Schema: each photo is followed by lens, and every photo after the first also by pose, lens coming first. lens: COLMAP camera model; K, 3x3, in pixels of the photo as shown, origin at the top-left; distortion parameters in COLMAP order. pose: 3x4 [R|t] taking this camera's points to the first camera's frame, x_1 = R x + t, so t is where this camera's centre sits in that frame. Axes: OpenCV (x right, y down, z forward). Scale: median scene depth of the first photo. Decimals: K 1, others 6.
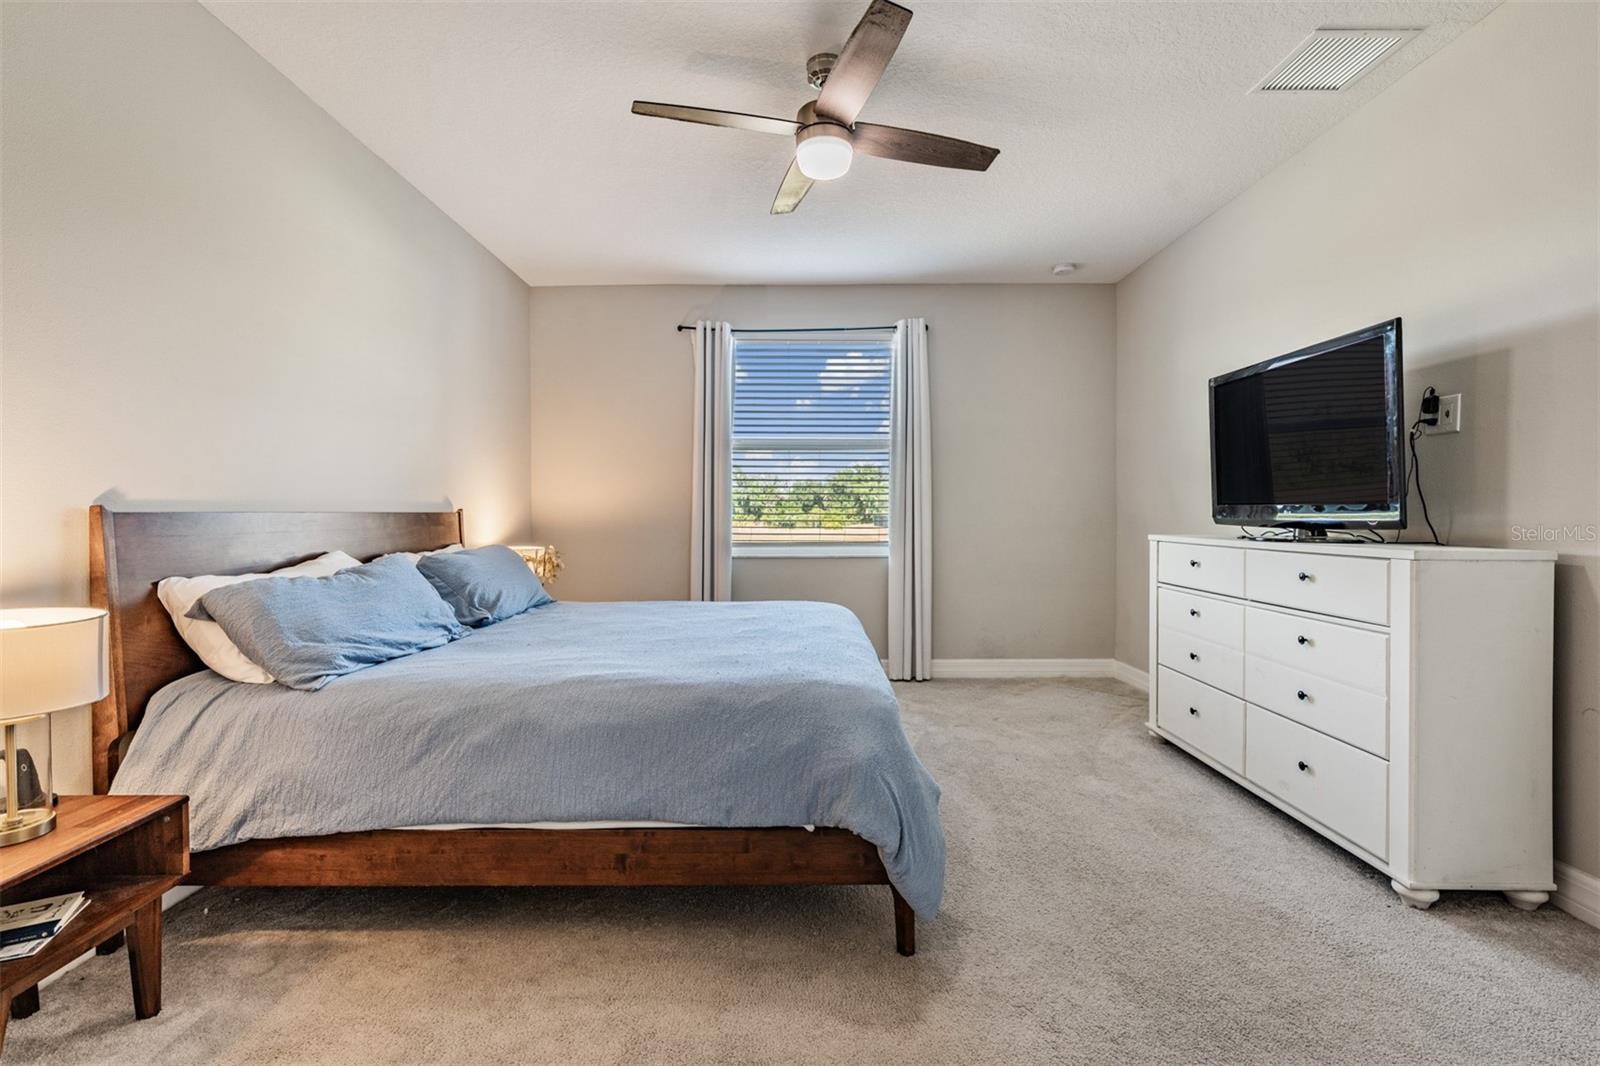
lens RADIAL K [[719.2, 0, 759.0], [0, 719.2, 523.3], [0, 0, 1]] dist [0.004964, -0.003373]
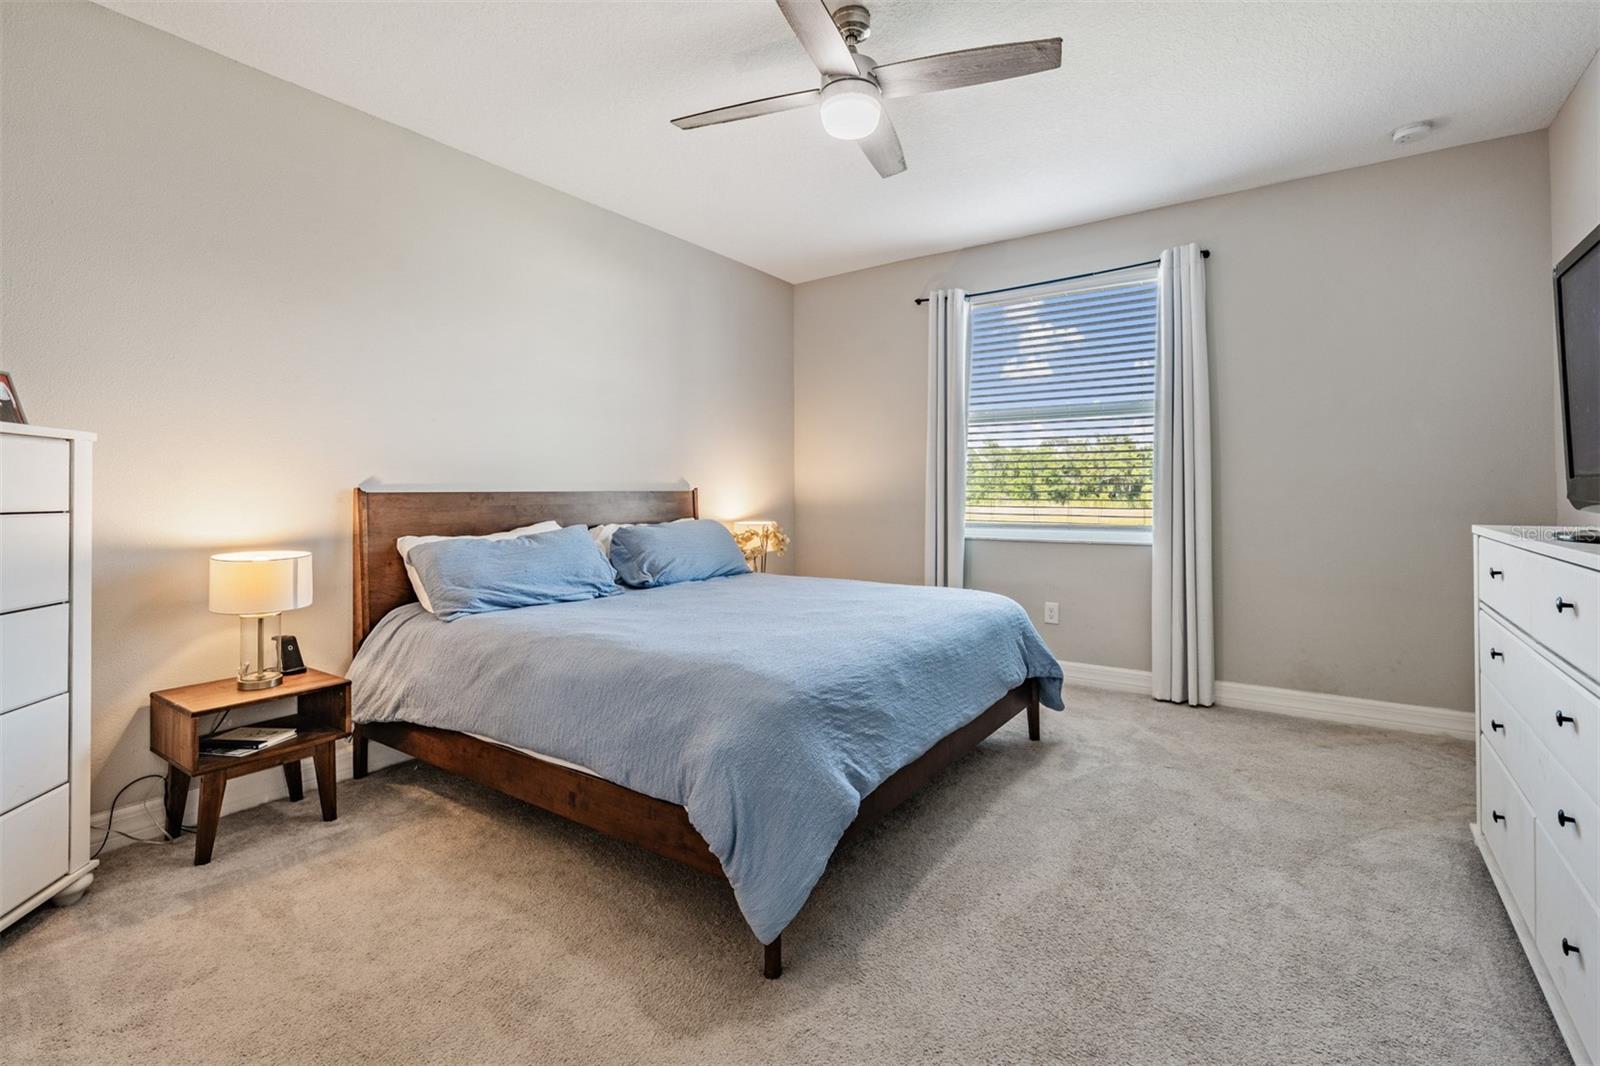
lens RADIAL K [[719.2, 0, 787.6], [0, 719.2, 486.4], [0, 0, 1]] dist [0.004964, -0.003373]
pose [[0.822080, -0.005279, -0.569348, 0.587187], [-0.005838, 0.999826, -0.017699, -0.004978], [0.569342, 0.017874, 0.821906, 0.197533]]
